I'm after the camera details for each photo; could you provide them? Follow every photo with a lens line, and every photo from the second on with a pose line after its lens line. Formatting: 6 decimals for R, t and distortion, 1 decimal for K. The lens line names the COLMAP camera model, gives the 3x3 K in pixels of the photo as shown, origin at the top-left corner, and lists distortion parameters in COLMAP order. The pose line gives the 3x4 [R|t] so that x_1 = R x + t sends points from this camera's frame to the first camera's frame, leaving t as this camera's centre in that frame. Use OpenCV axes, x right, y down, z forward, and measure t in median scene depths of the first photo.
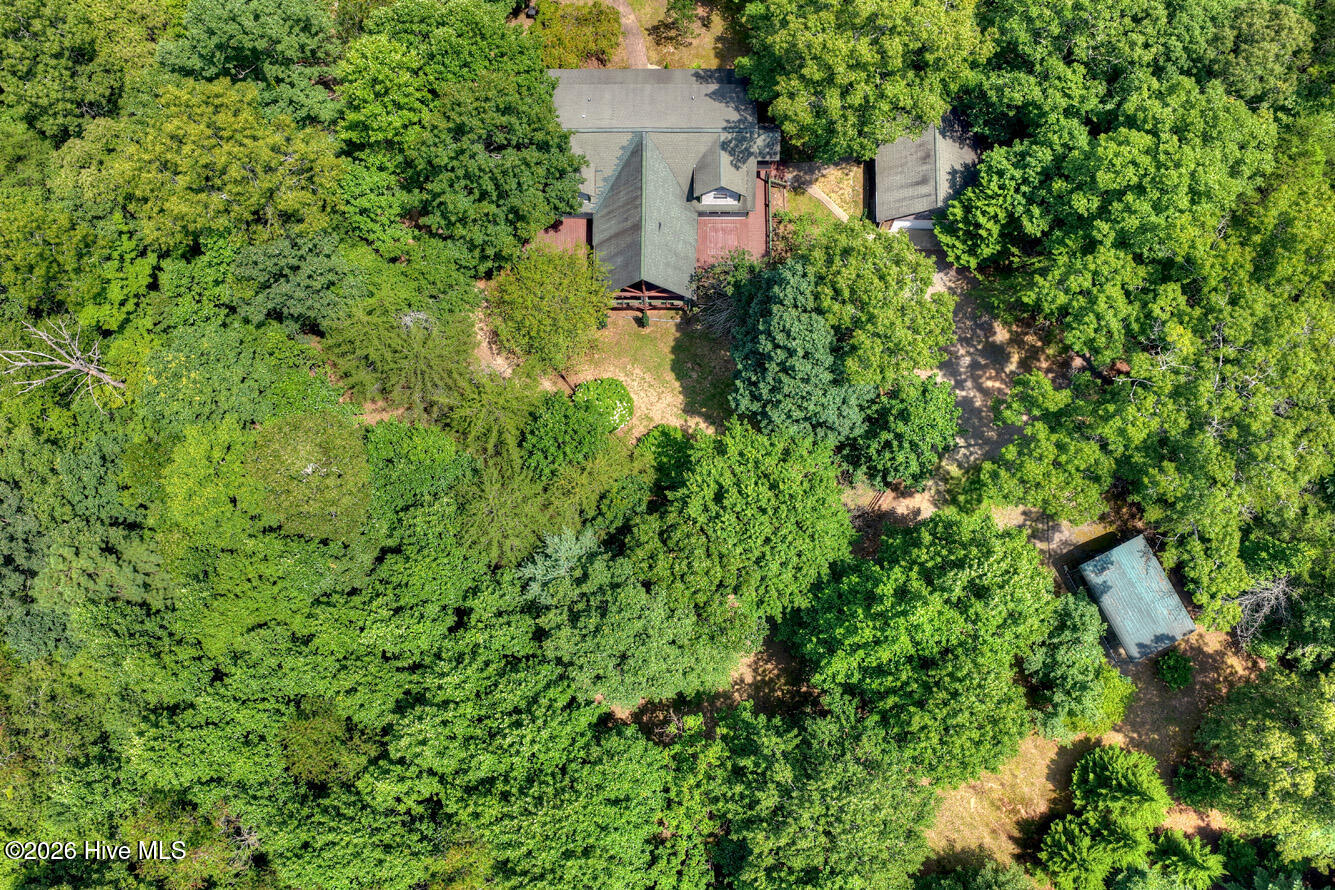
lens RADIAL K [[1073.7, 0, 667.5], [0, 1073.7, 445.0], [0, 0, 1]] dist [0.096491, 0.003597]
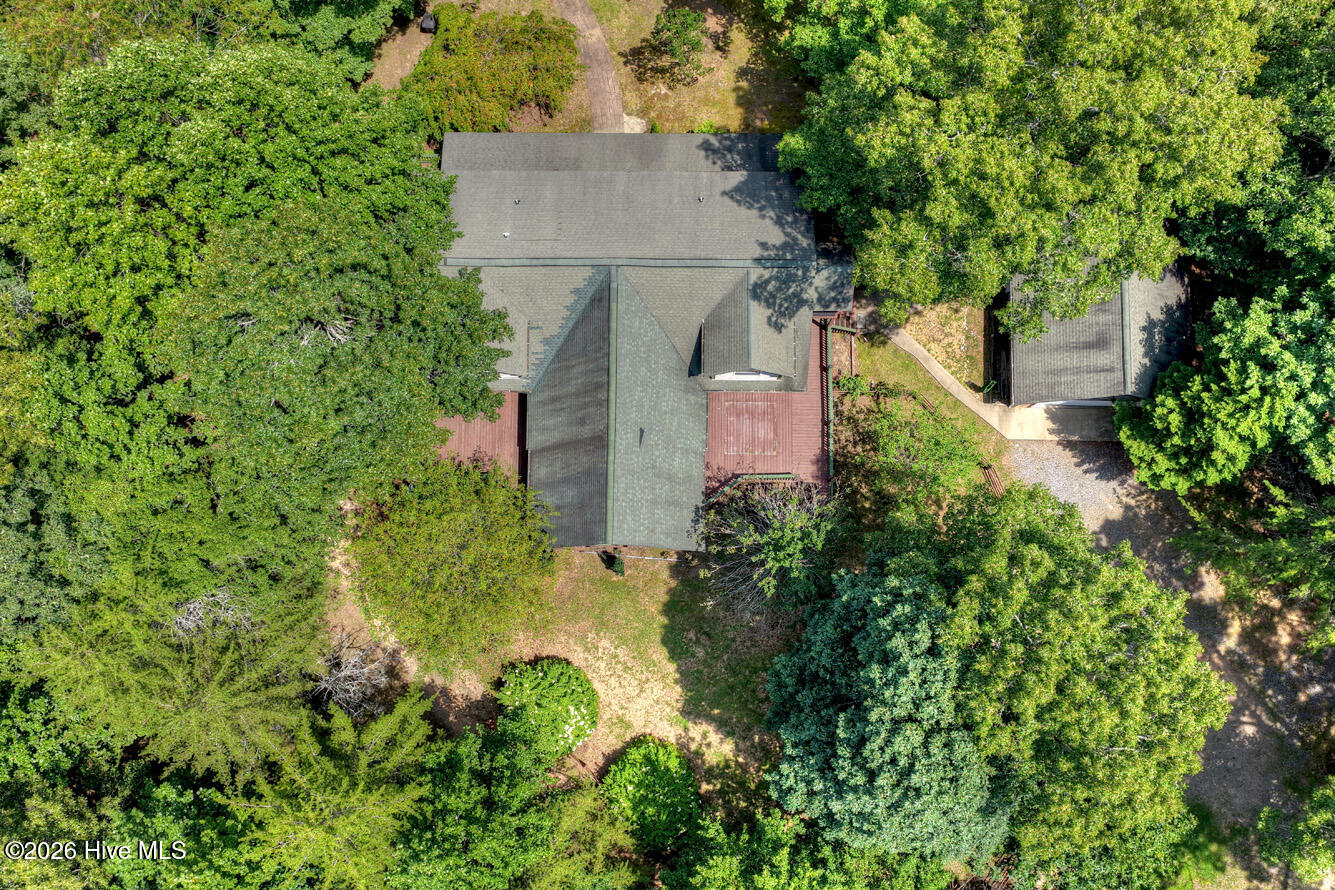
lens RADIAL K [[1051.8, 0, 667.5], [0, 1051.8, 445.0], [0, 0, 1]] dist [0.043445, 0.007822]
pose [[0.999957, 0.002020, 0.009068, 0.001257], [-0.002828, 0.995937, 0.090008, -0.237864], [-0.008849, -0.090030, 0.995900, 0.434255]]
